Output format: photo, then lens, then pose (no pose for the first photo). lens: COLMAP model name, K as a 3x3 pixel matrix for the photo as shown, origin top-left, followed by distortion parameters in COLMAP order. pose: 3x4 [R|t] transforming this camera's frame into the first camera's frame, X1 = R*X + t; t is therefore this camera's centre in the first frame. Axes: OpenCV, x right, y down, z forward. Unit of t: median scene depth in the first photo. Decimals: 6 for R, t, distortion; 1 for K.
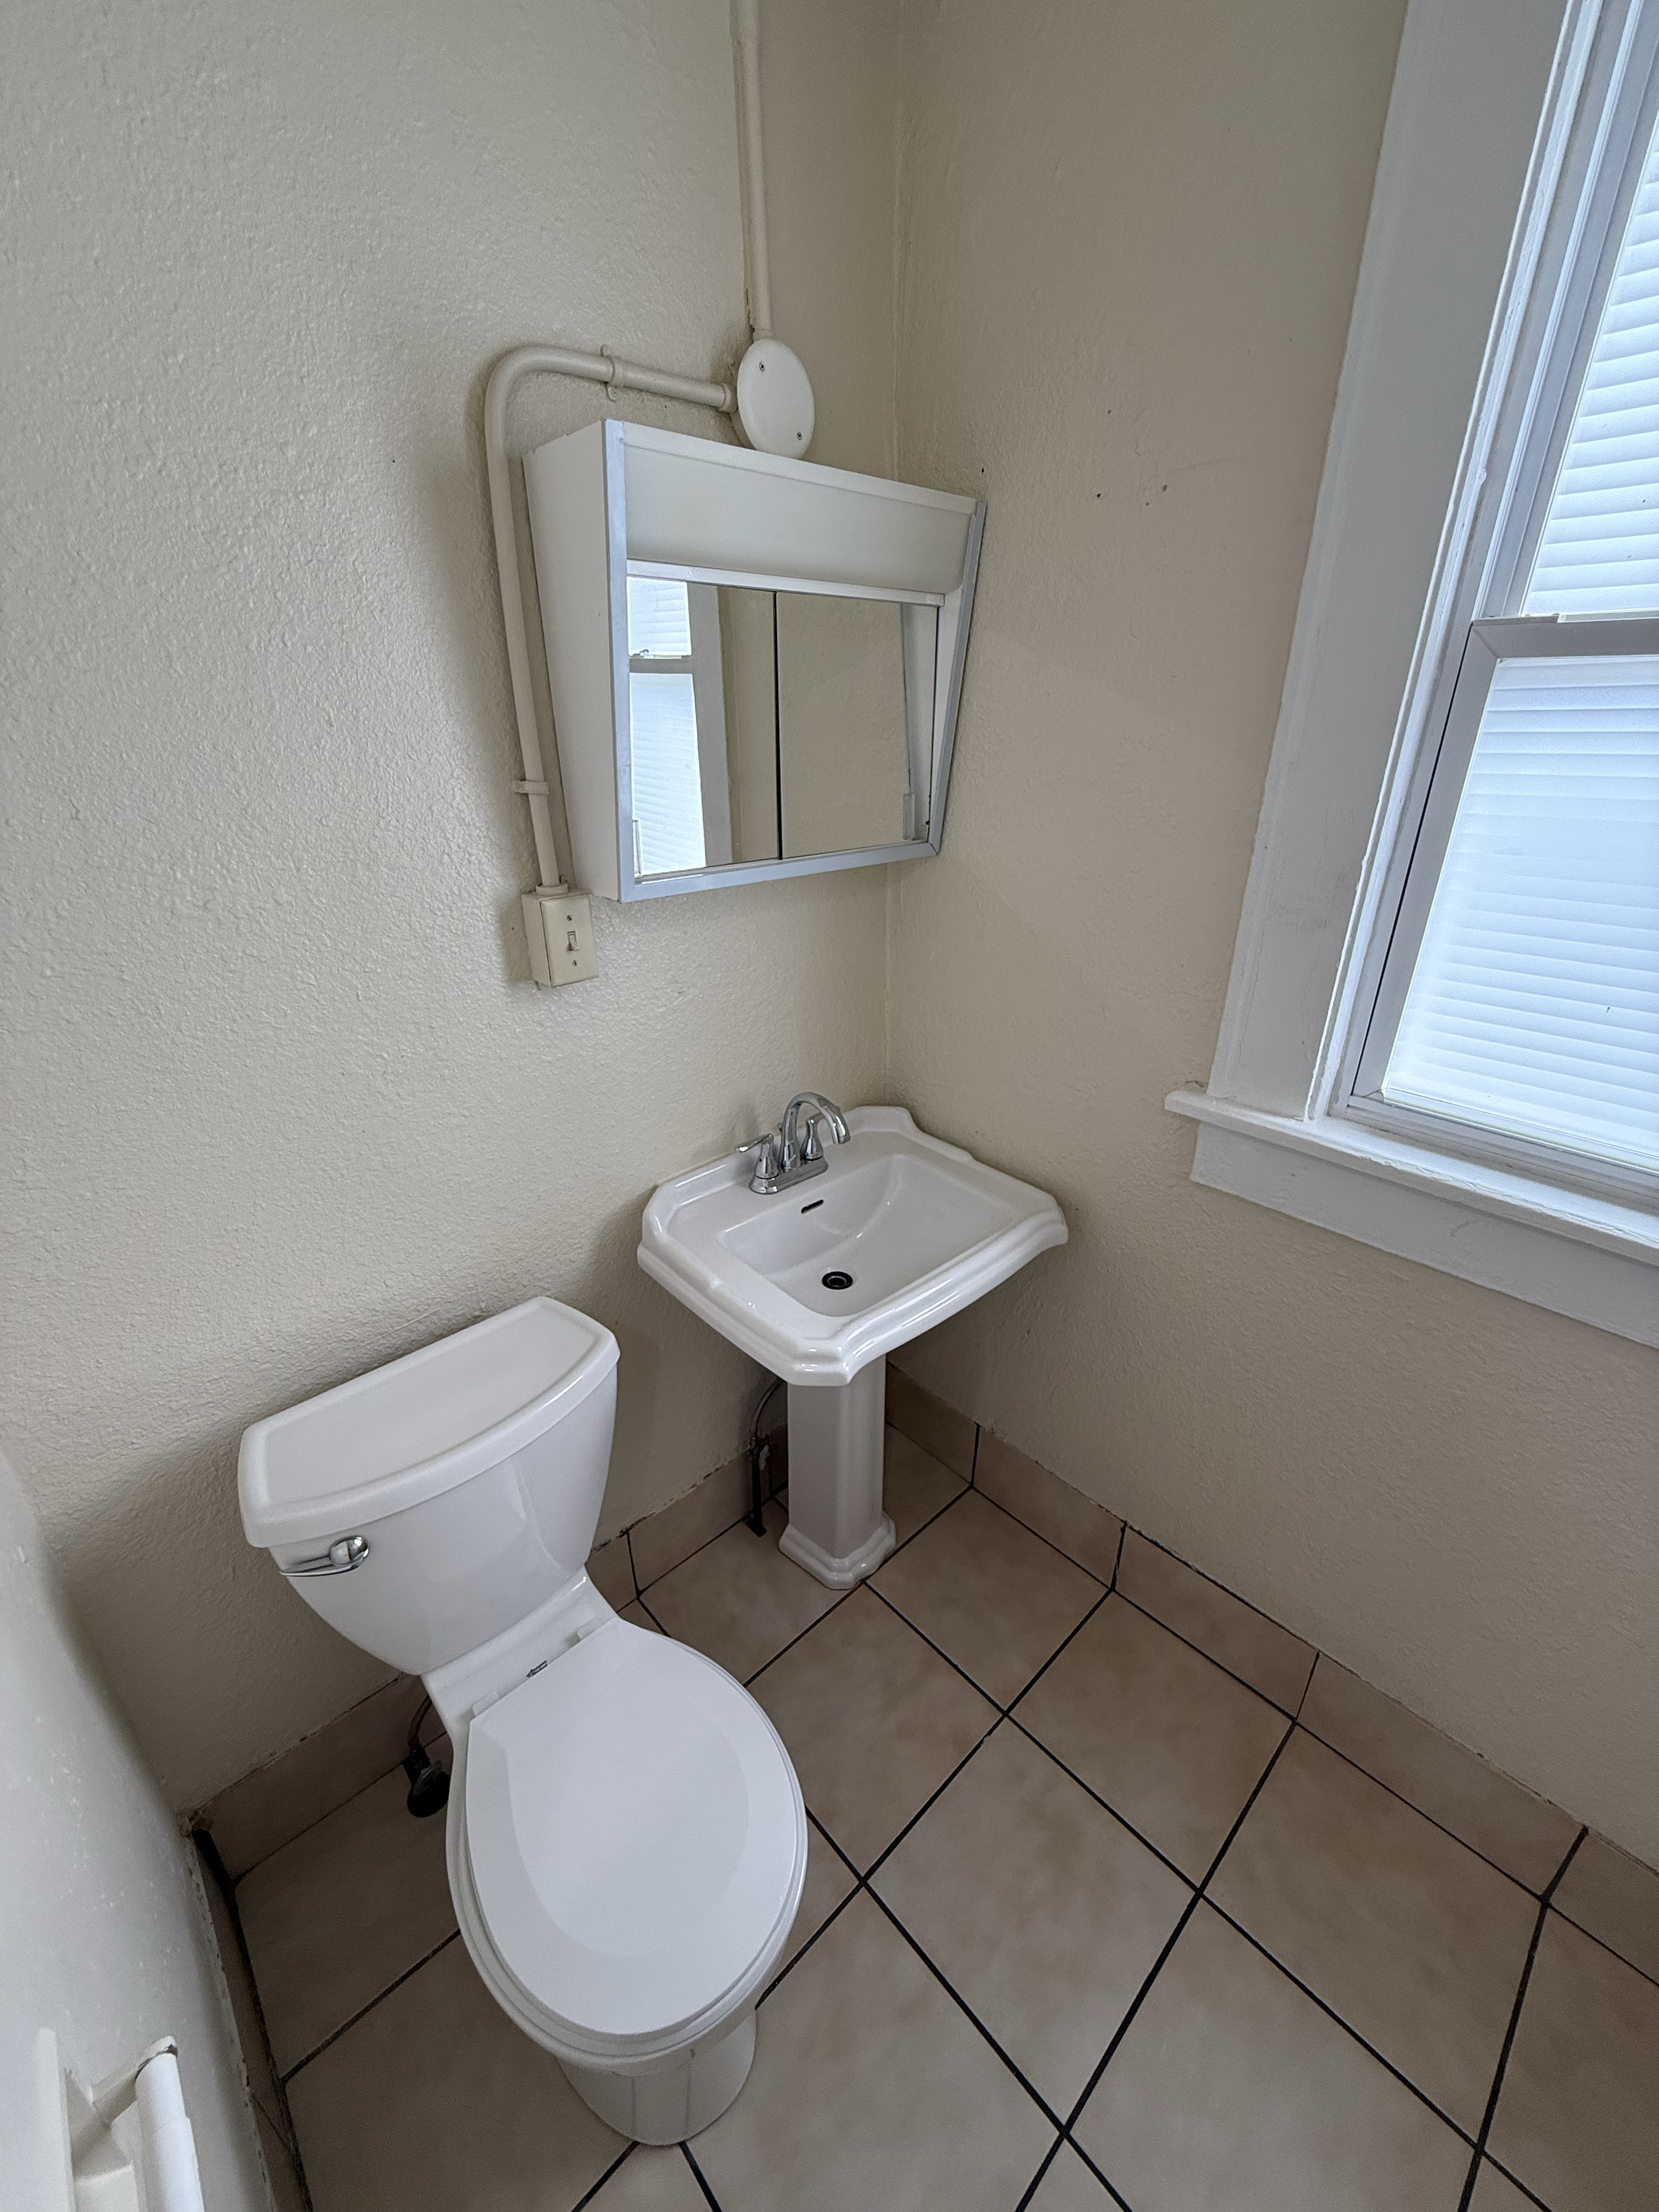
lens RADIAL K [[891.2, 0, 823.6], [0, 891.2, 1106.6], [0, 0, 1]] dist [0.000057, 0.000075]
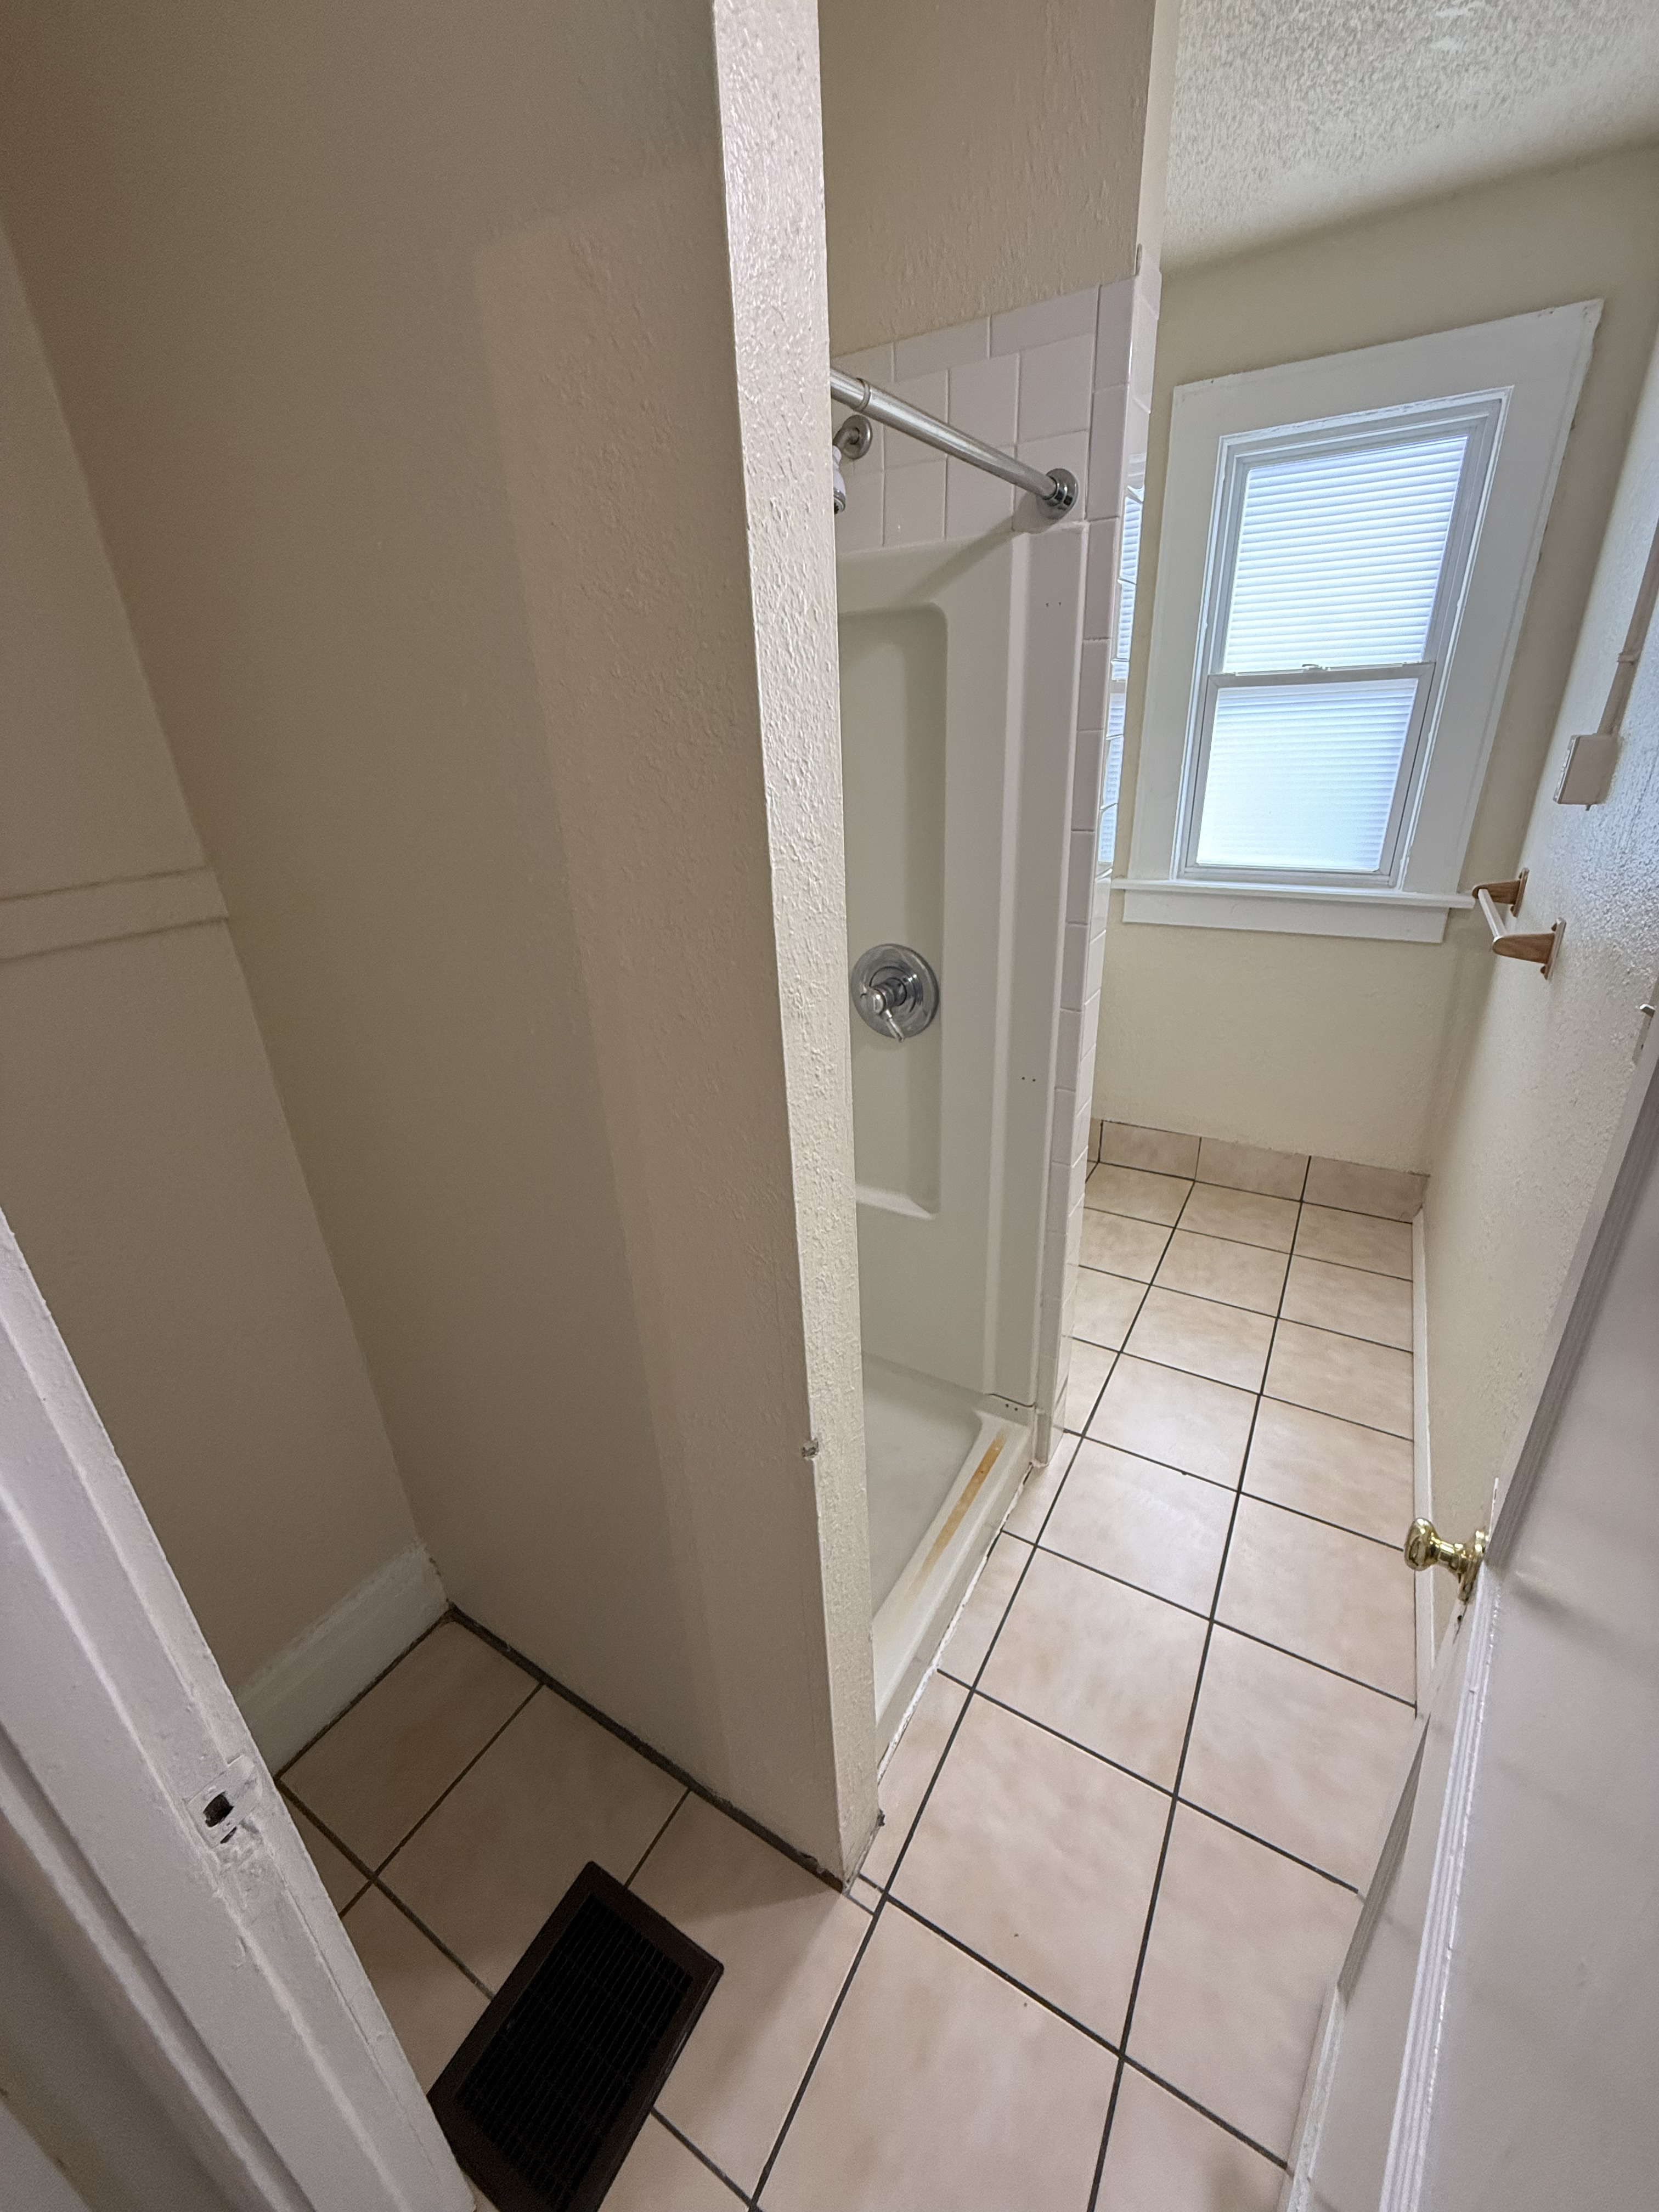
lens RADIAL K [[891.2, 0, 833.4], [0, 891.2, 1103.4], [0, 0, 1]] dist [0.000057, 0.000075]
pose [[0.959346, -0.140242, 0.244924, -1.111990], [0.143732, 0.989610, 0.003656, 0.525406], [-0.242892, 0.031696, 0.969535, -1.203647]]
